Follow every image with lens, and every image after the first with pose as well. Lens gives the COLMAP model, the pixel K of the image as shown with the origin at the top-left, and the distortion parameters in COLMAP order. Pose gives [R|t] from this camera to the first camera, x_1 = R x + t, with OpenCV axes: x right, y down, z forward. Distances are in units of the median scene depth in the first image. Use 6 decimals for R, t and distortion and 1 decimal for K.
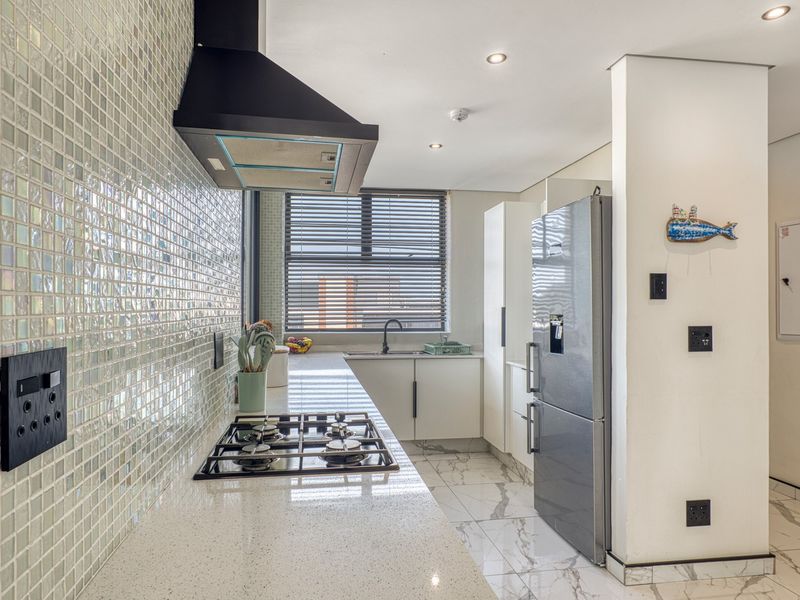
lens RADIAL K [[491.6, 0, 391.9], [0, 491.6, 306.0], [0, 0, 1]] dist [-0.002578, 0.000374]
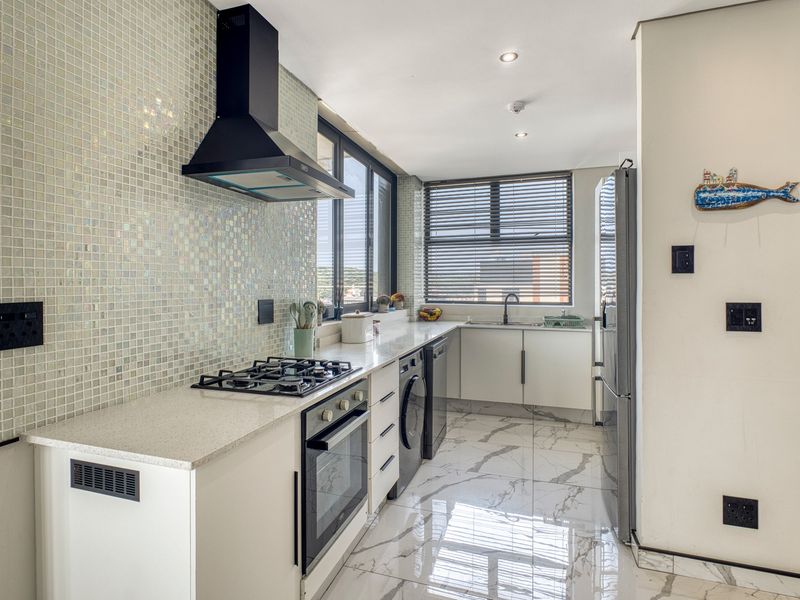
lens RADIAL K [[442.4, 0, 399.3], [0, 442.4, 282.9], [0, 0, 1]] dist [-0.001719, -0.000777]
pose [[0.887638, -0.002099, -0.460538, 0.297028], [0.003299, 0.999993, 0.001799, 0.000895], [0.460531, -0.003116, 0.887638, 0.002459]]
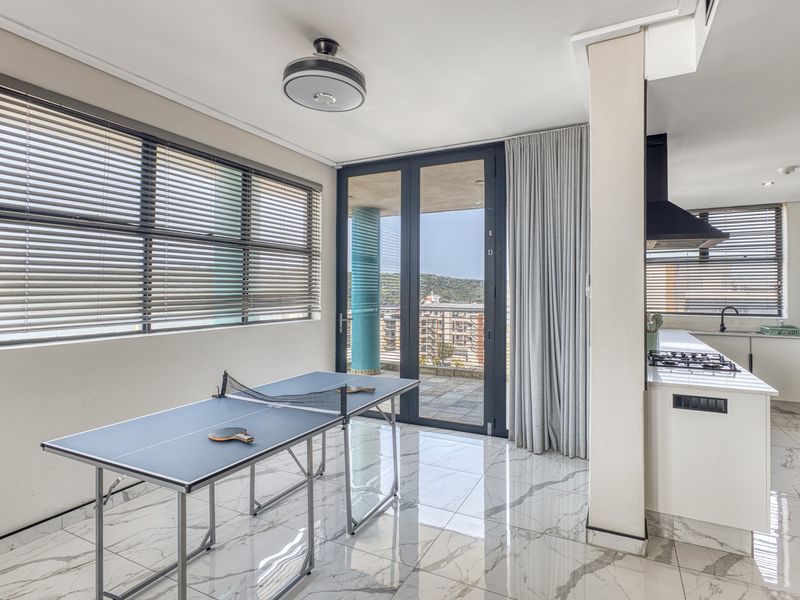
lens RADIAL K [[442.4, 0, 399.3], [0, 442.4, 282.9], [0, 0, 1]] dist [-0.001719, -0.000777]
pose [[0.809509, -0.007378, -0.587061, -0.023962], [0.000417, 0.999928, -0.011992, -0.029002], [0.587107, 0.009463, 0.809454, -0.622998]]
